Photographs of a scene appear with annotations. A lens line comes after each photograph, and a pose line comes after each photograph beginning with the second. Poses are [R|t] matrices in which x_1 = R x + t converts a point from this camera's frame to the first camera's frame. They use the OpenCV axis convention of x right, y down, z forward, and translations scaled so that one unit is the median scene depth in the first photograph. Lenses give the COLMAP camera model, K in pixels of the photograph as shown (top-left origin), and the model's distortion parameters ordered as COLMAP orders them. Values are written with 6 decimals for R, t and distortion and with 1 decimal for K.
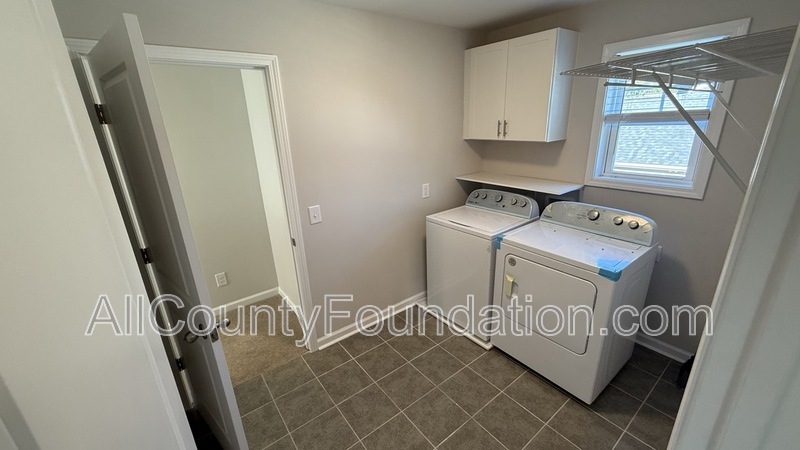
lens RADIAL K [[319.9, 0, 399.6], [0, 319.9, 225.7], [0, 0, 1]] dist [-0.004218, -0.000121]
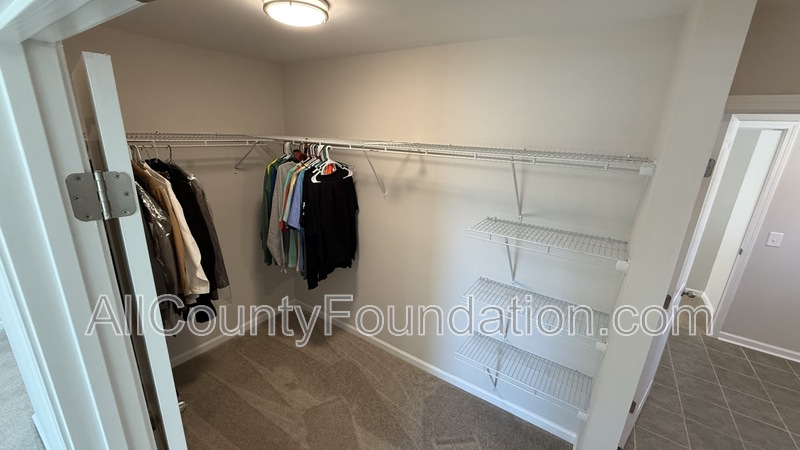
lens RADIAL K [[319.9, 0, 396.2], [0, 319.9, 226.5], [0, 0, 1]] dist [-0.004218, -0.000121]
pose [[0.308741, 0.319988, -0.895705, 0.391221], [-0.351807, 0.913344, 0.205024, 0.191950], [0.883691, 0.251816, 0.394561, -0.845532]]
